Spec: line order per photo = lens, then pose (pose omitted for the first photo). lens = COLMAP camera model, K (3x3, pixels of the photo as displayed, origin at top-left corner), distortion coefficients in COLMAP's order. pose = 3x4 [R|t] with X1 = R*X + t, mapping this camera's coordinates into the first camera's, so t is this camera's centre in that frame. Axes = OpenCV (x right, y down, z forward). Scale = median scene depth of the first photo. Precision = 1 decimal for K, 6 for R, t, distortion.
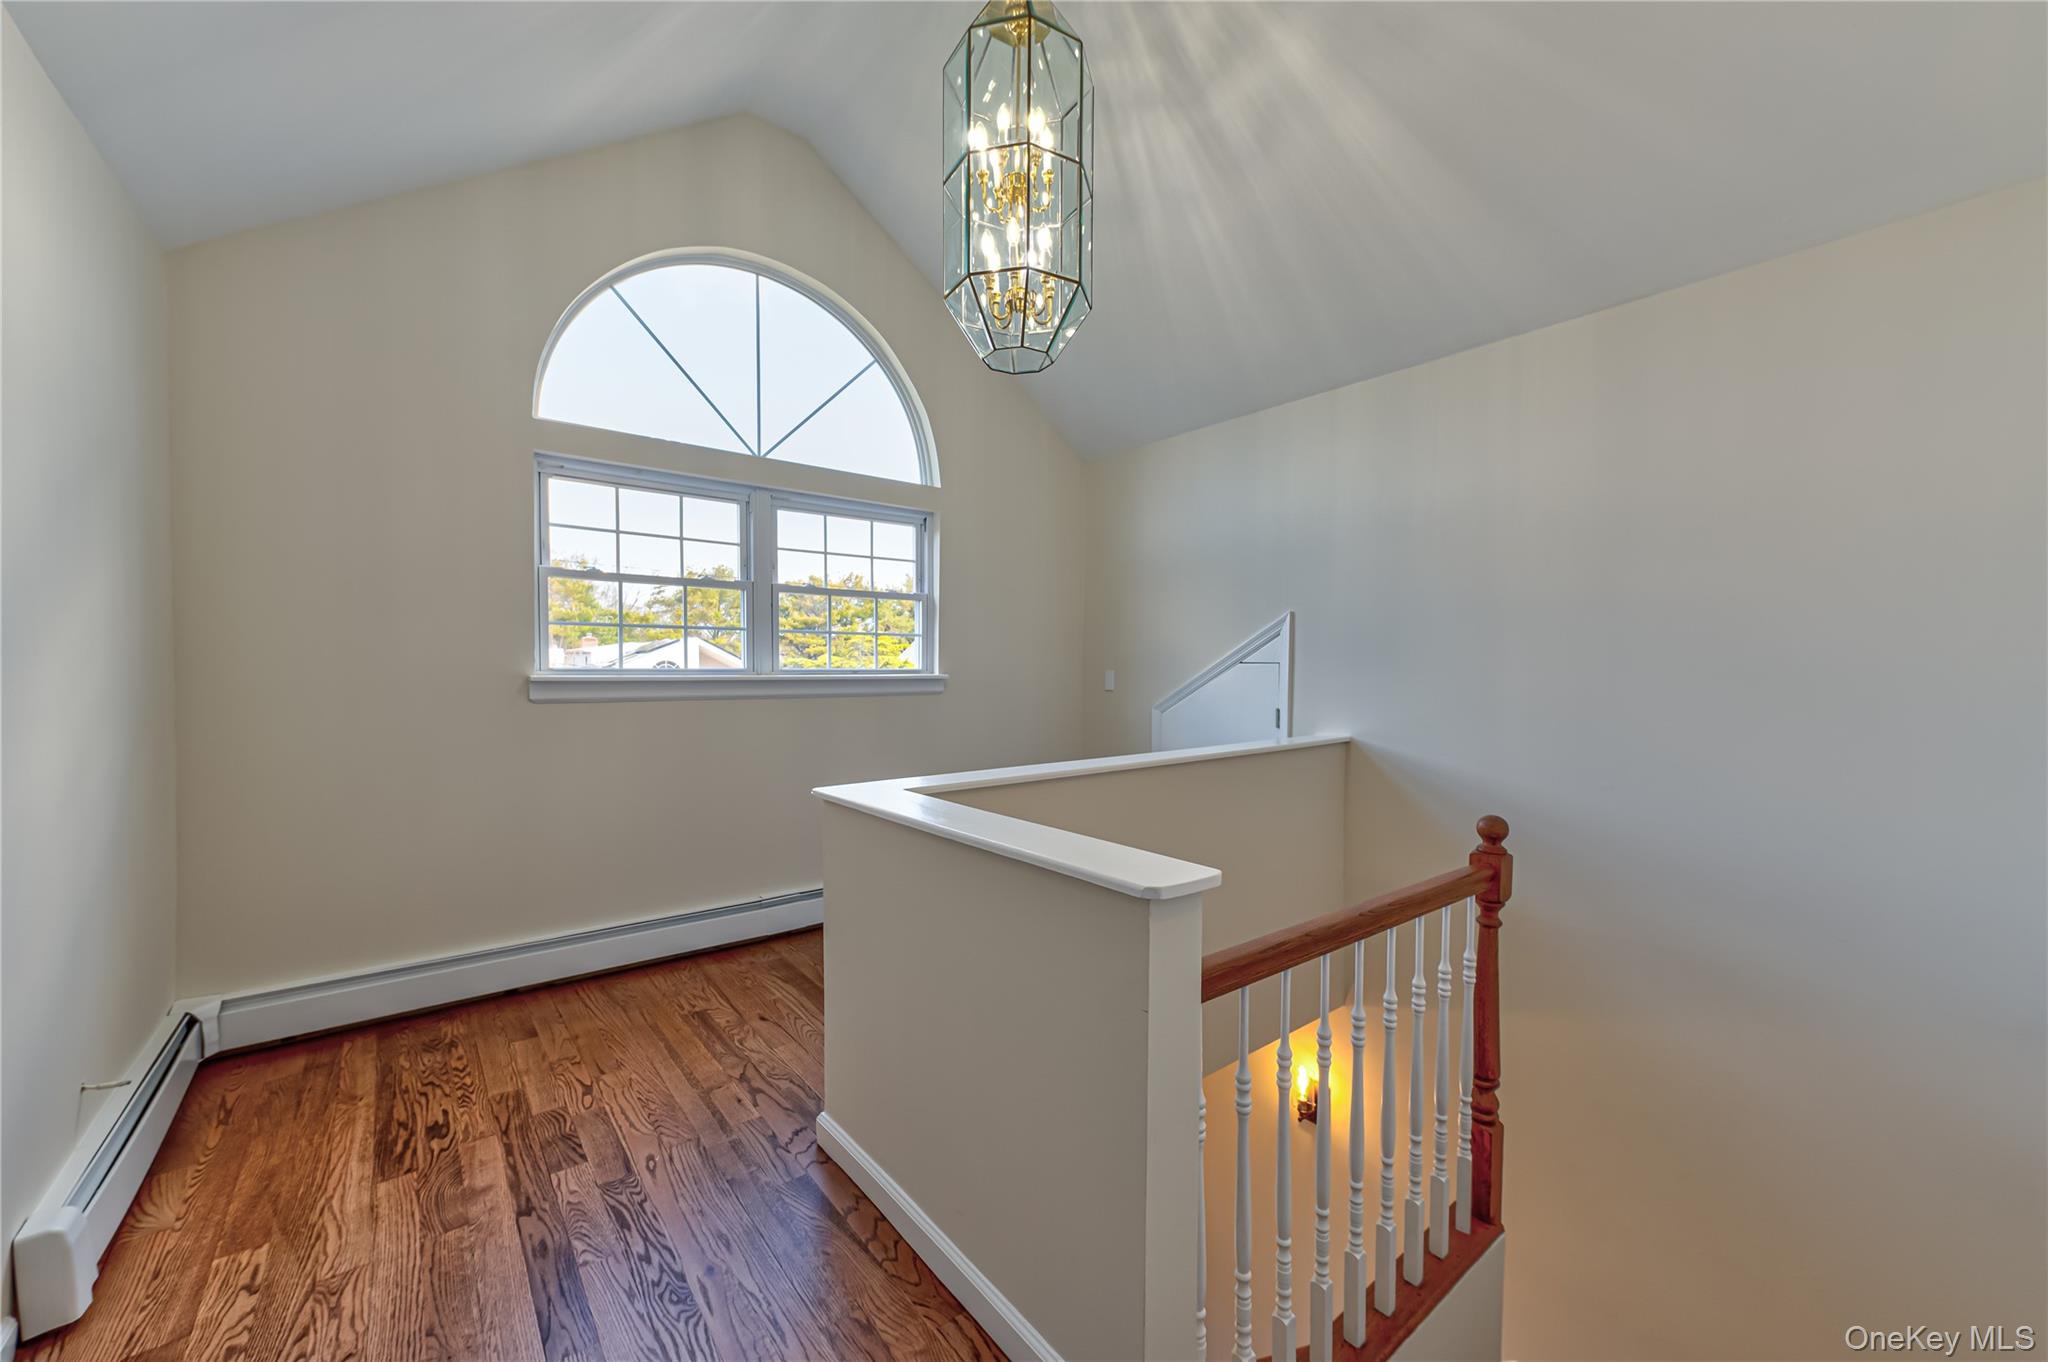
lens RADIAL K [[791.2, 0, 1028.8], [0, 791.2, 688.7], [0, 0, 1]] dist [0.014853, -0.000296]
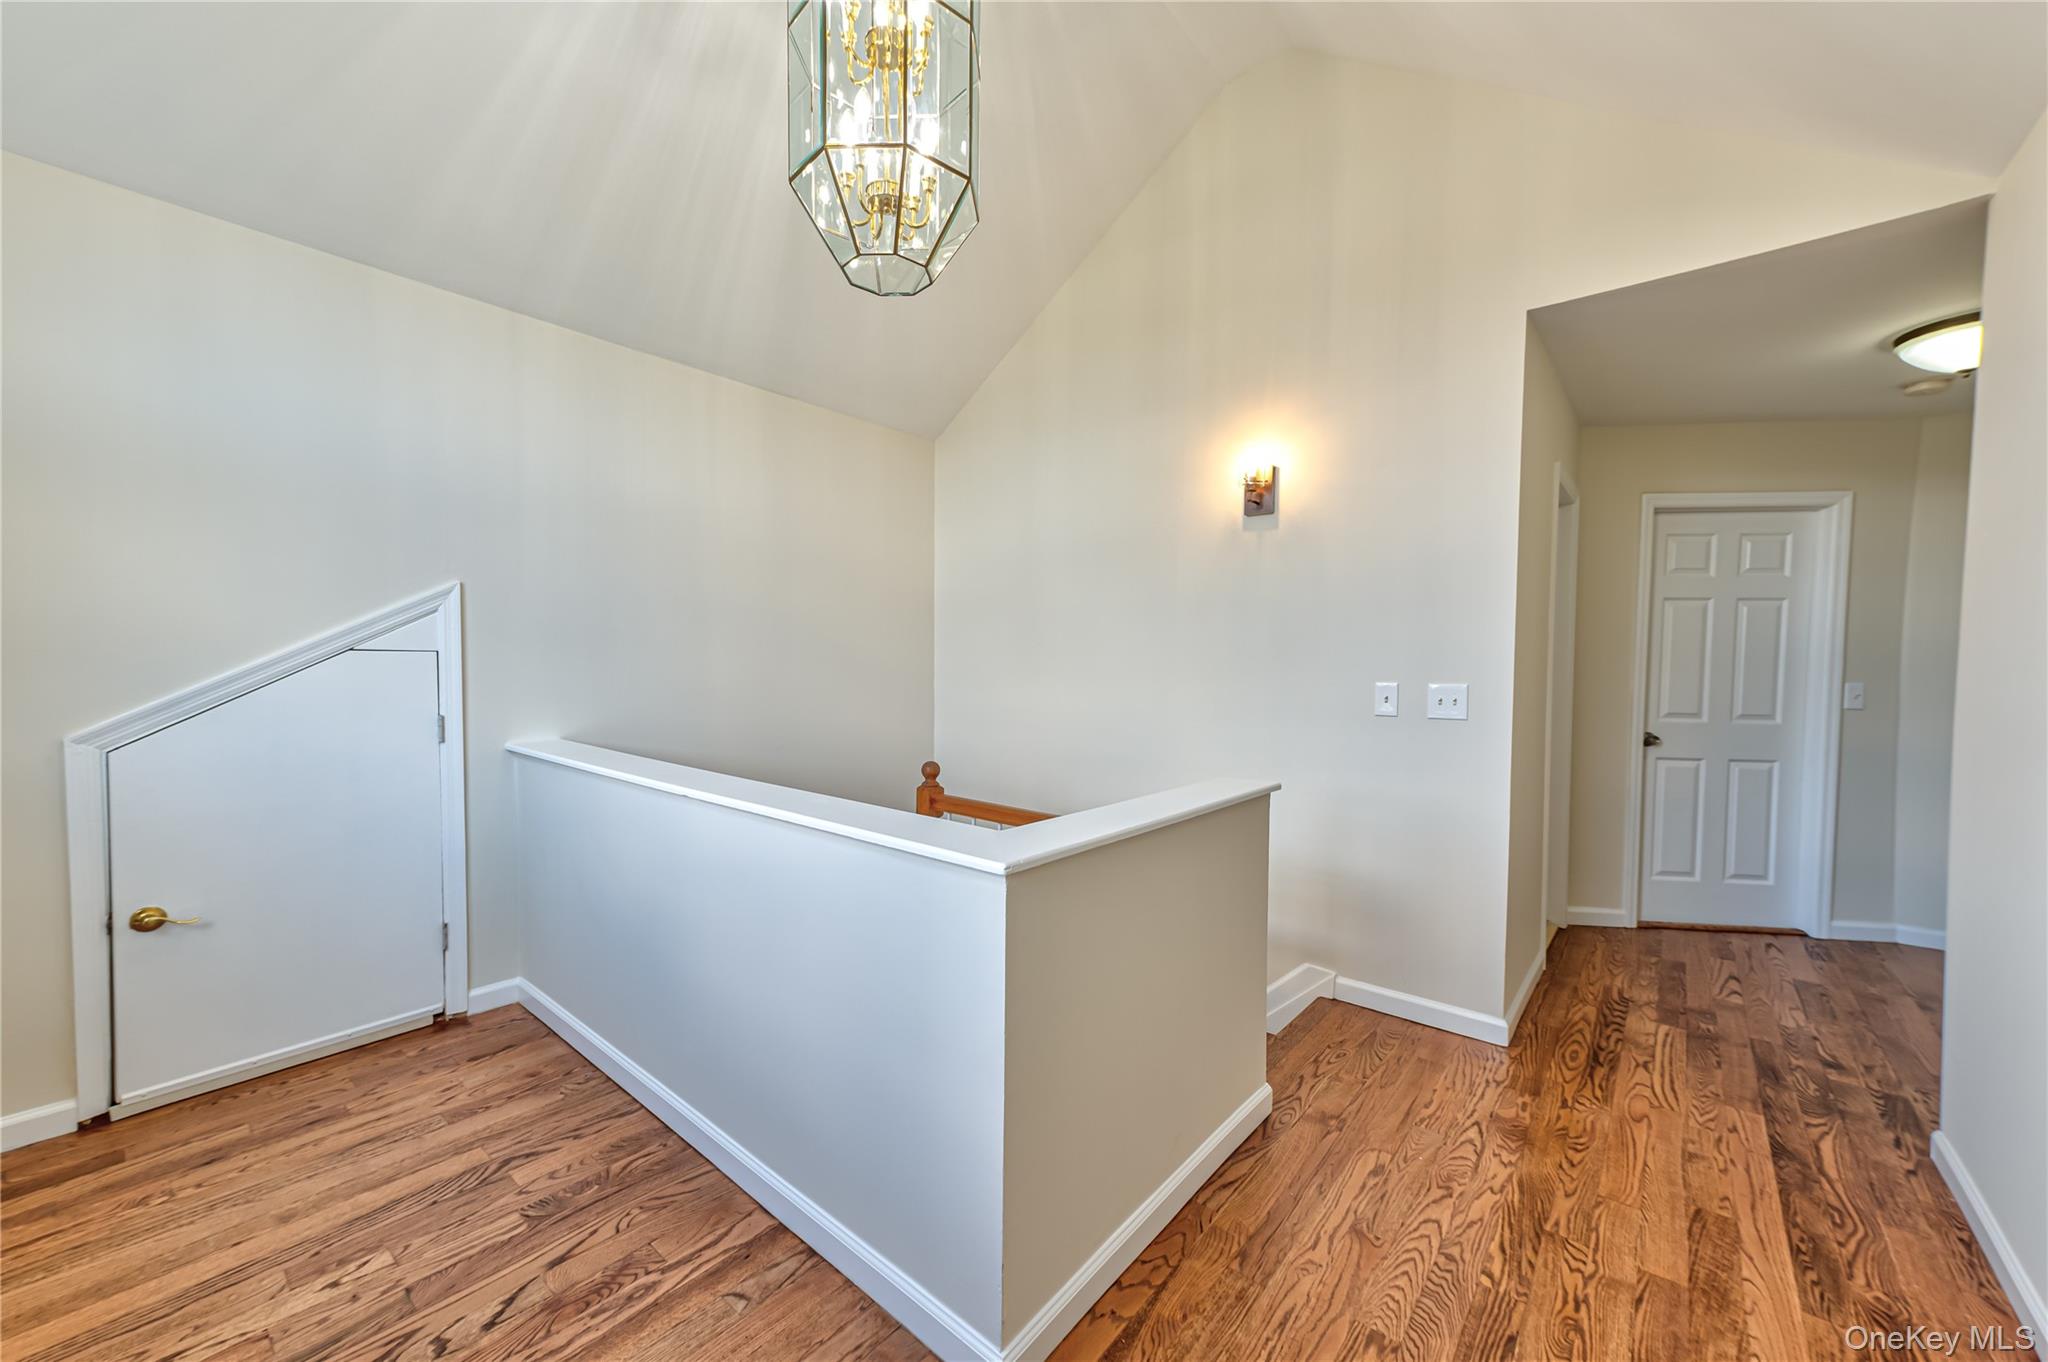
lens RADIAL K [[791.2, 0, 1028.8], [0, 791.2, 688.7], [0, 0, 1]] dist [0.014853, -0.000296]
pose [[-0.209719, -0.044939, 0.976728, -1.072086], [0.011845, 0.998753, 0.048496, -0.056350], [-0.977690, 0.021740, -0.208925, 1.343909]]
